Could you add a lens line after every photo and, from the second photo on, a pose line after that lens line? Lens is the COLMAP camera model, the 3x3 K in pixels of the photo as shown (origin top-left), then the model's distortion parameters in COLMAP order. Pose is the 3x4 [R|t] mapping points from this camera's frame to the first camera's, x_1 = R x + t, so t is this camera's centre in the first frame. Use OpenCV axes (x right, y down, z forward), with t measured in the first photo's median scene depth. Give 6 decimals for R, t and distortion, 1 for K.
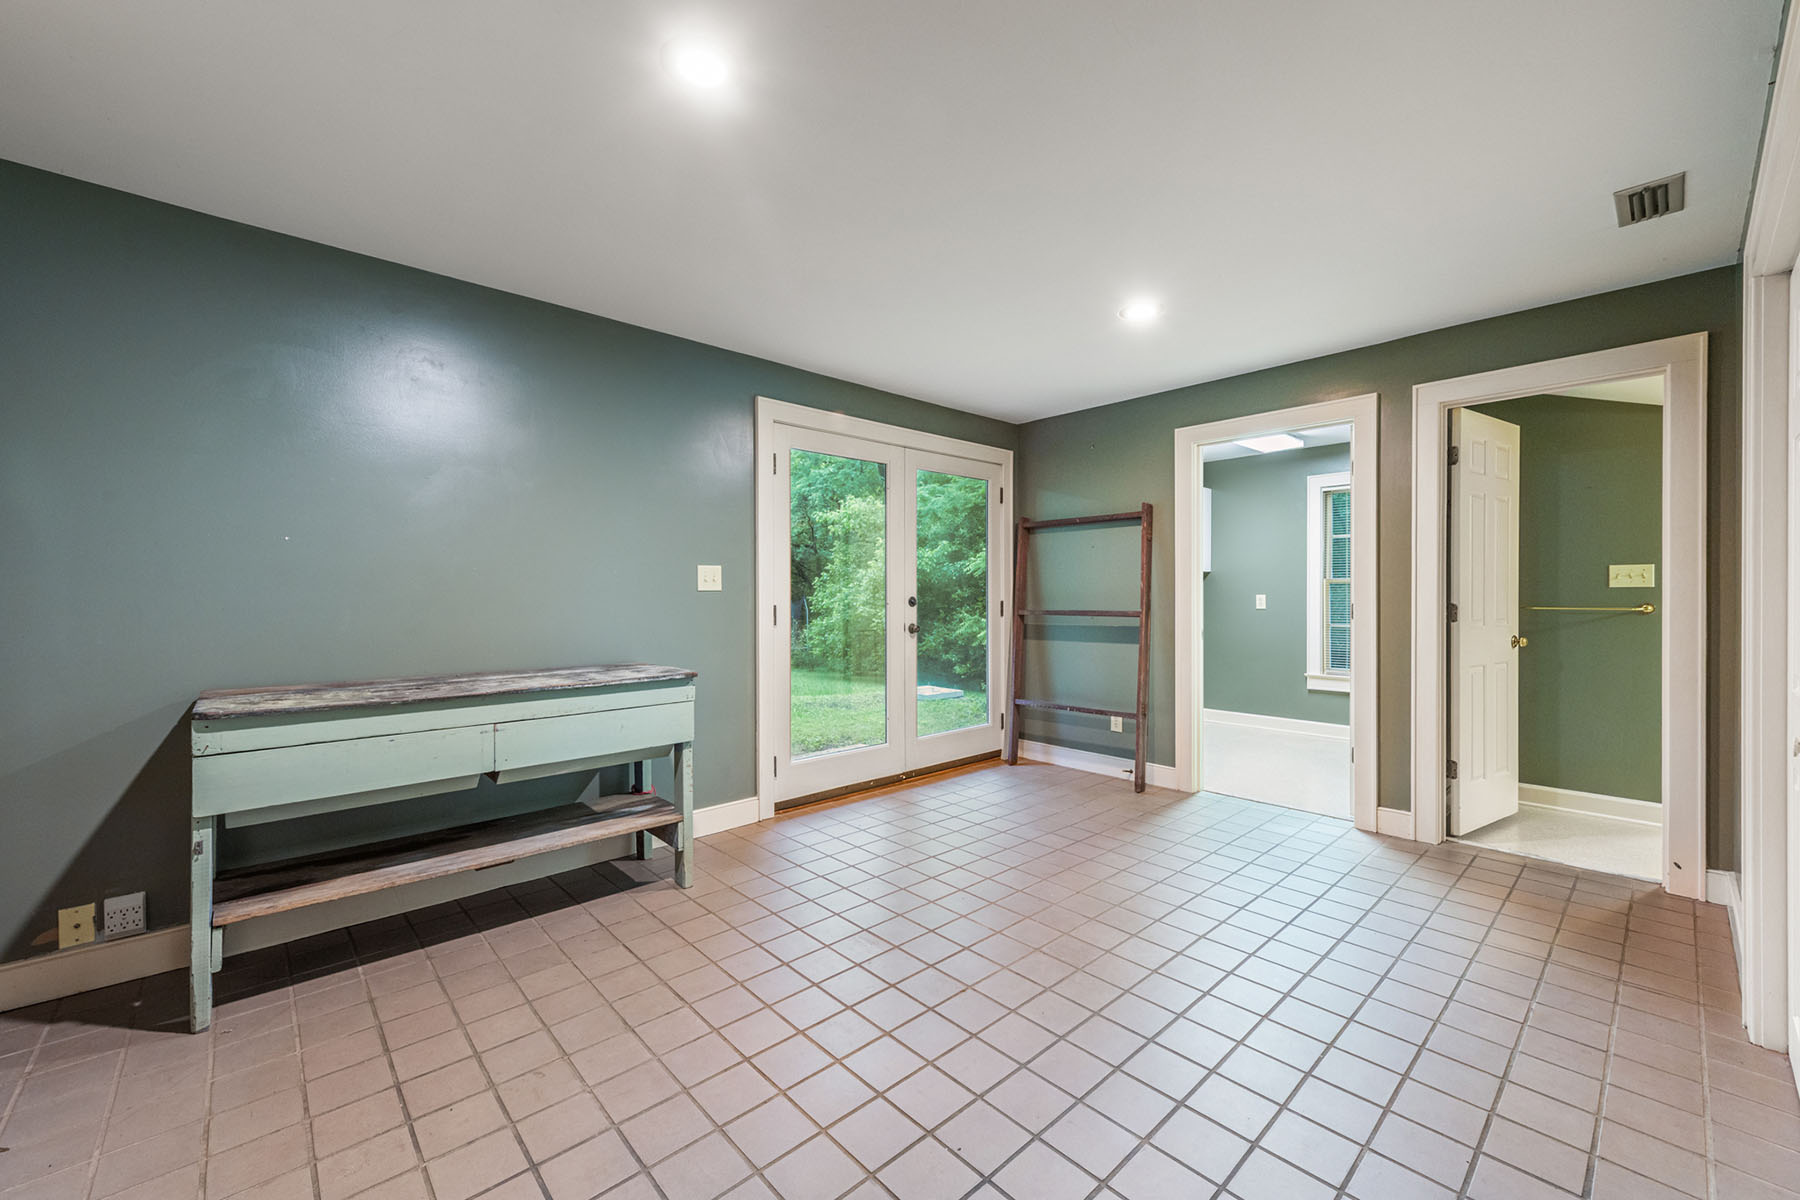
lens RADIAL K [[705.8, 0, 893.3], [0, 705.8, 599.3], [0, 0, 1]] dist [0.011568, 0.000107]
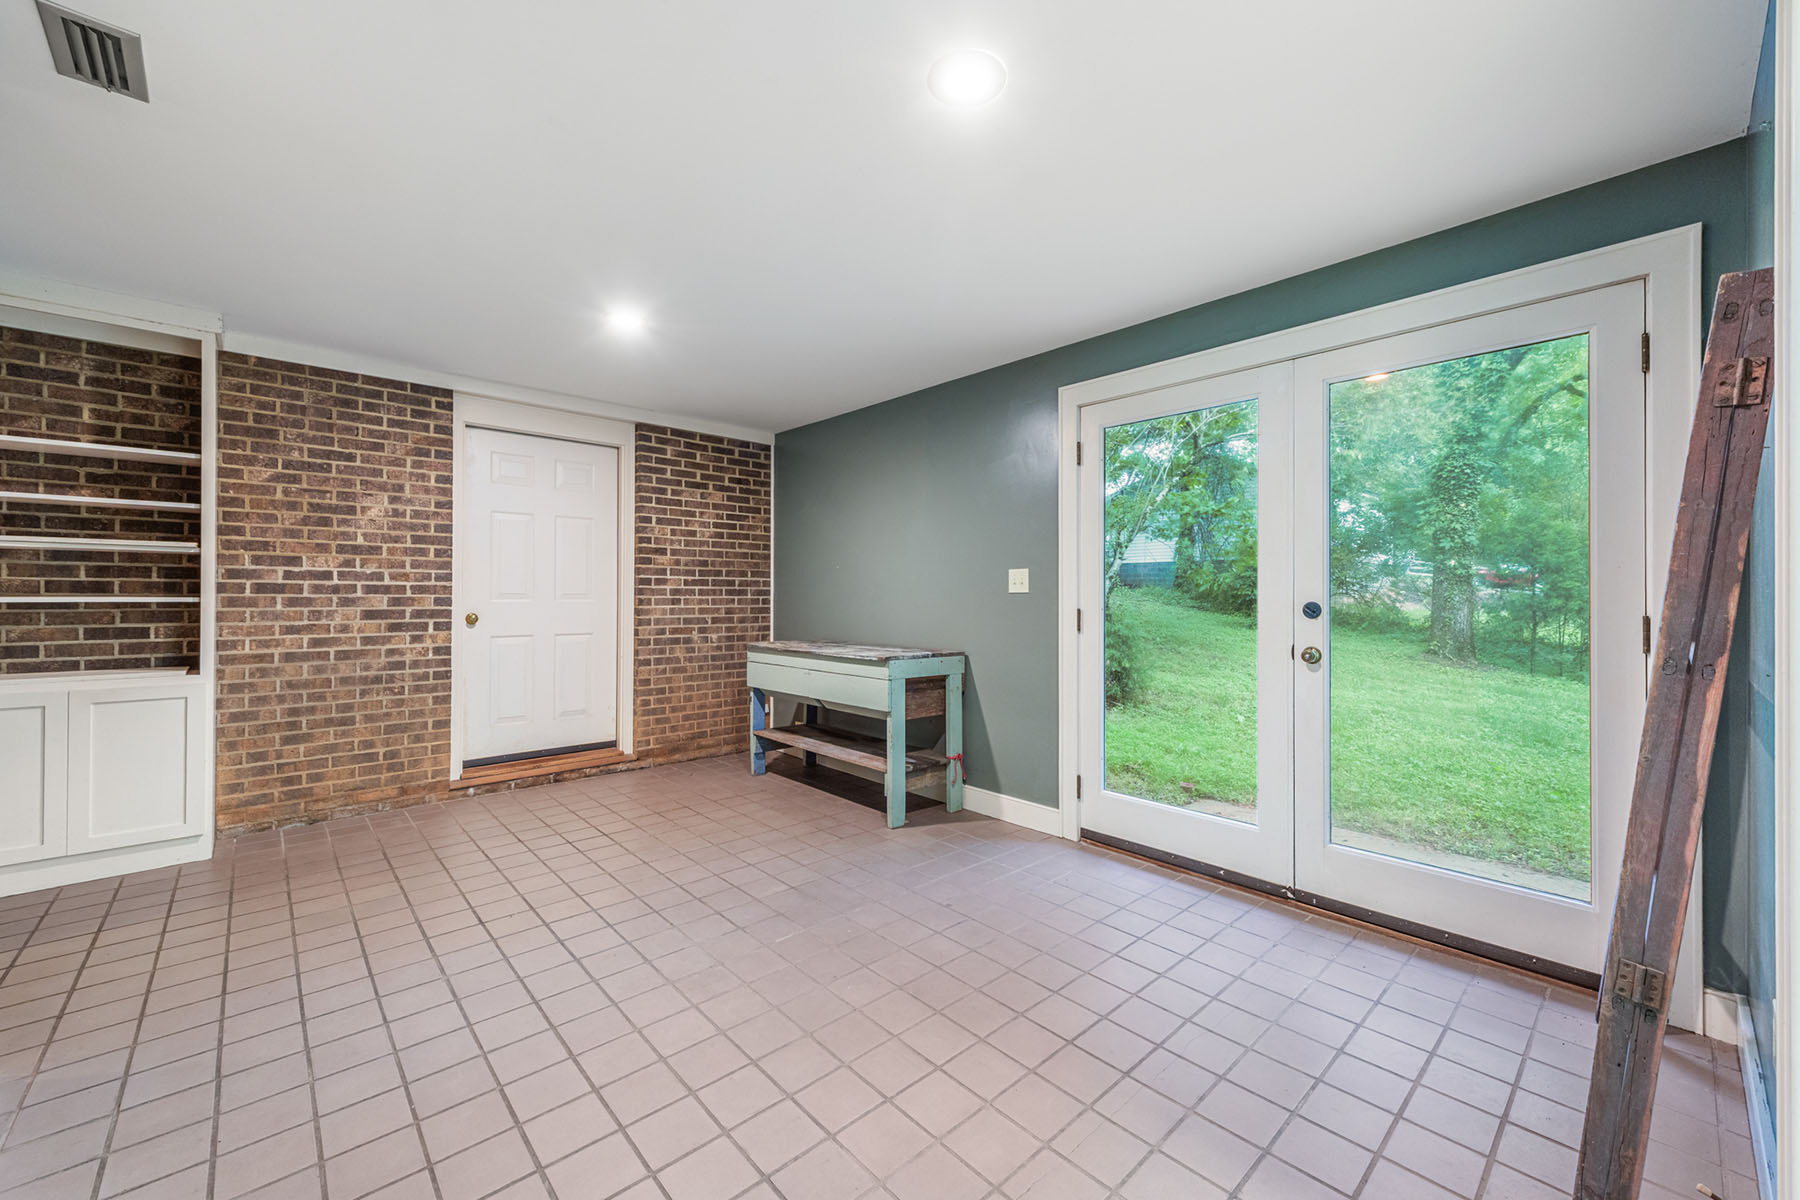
lens RADIAL K [[705.8, 0, 894.8], [0, 705.8, 594.5], [0, 0, 1]] dist [0.011568, 0.000107]
pose [[0.002073, 0.005655, -0.999982, 0.767752], [-0.003900, 0.999976, 0.005647, -0.014868], [0.999990, 0.003888, 0.002095, 0.792187]]
